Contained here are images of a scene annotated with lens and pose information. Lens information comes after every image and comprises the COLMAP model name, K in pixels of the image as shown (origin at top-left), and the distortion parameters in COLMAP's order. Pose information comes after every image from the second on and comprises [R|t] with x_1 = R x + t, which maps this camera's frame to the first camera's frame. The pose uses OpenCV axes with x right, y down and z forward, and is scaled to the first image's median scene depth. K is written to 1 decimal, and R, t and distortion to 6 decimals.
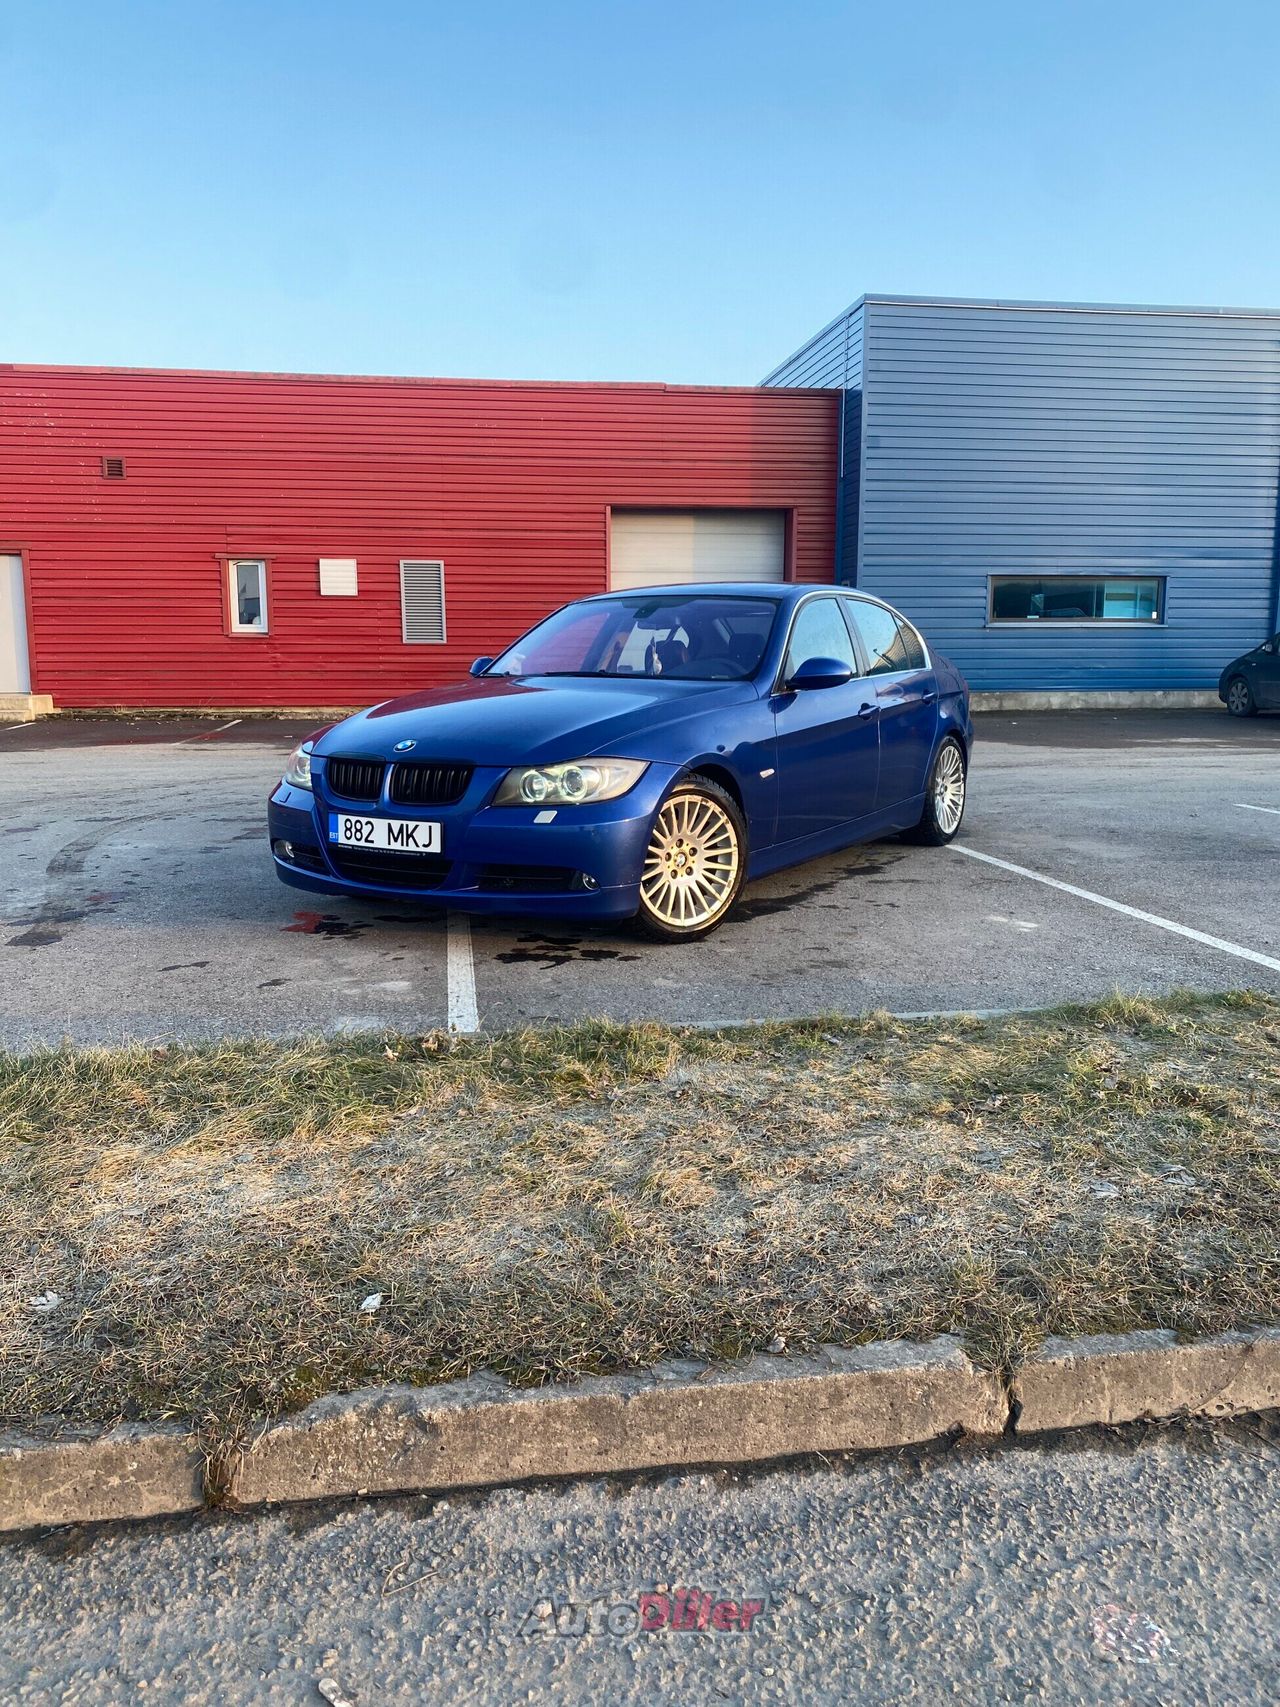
lens RADIAL K [[1286.6, 0, 640.0], [0, 1286.6, 853.5], [0, 0, 1]] dist [0.126982, -0.293078]
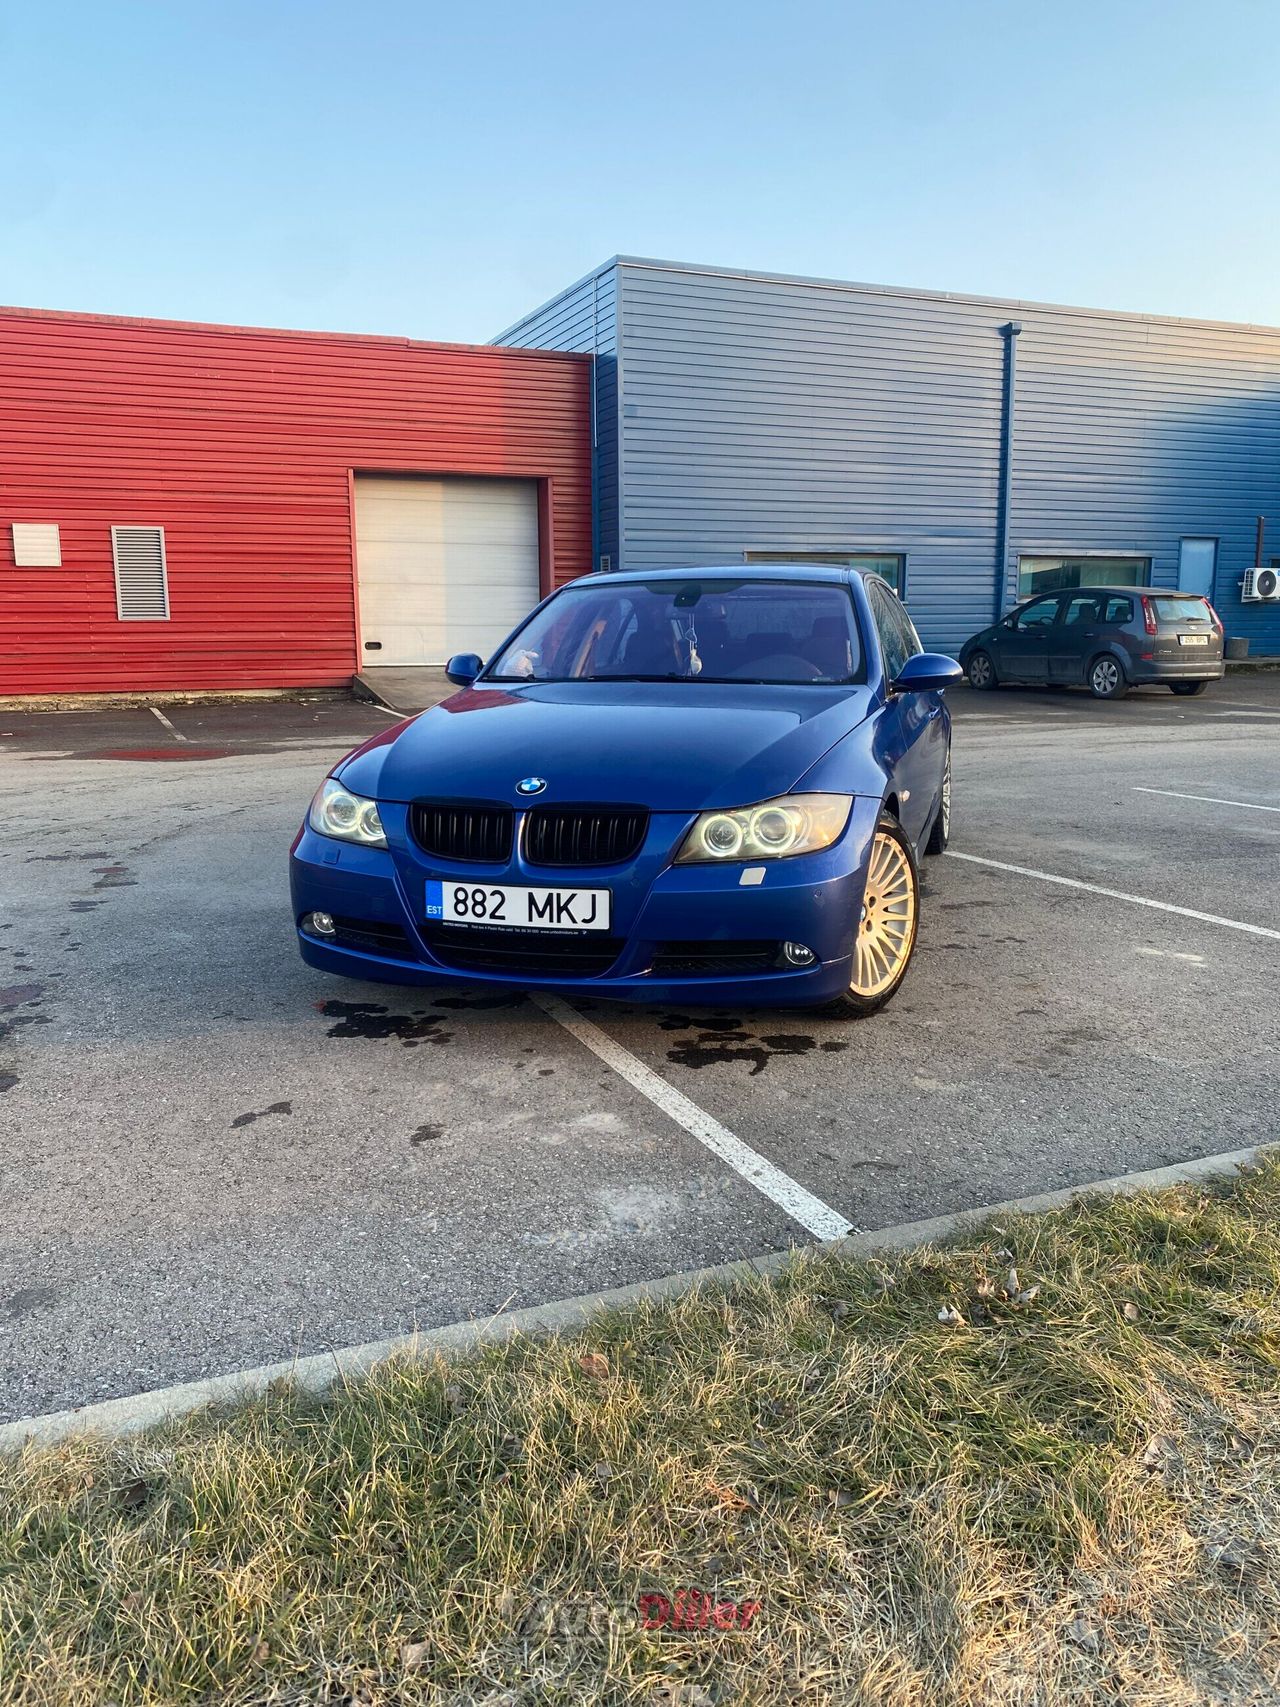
lens RADIAL K [[1286.6, 0, 640.0], [0, 1286.6, 853.5], [0, 0, 1]] dist [0.126982, -0.293078]
pose [[0.967658, -0.048969, 0.247467, -0.081484], [0.043661, 0.998684, 0.026896, -0.016320], [-0.248458, -0.015221, 0.968523, 0.069021]]
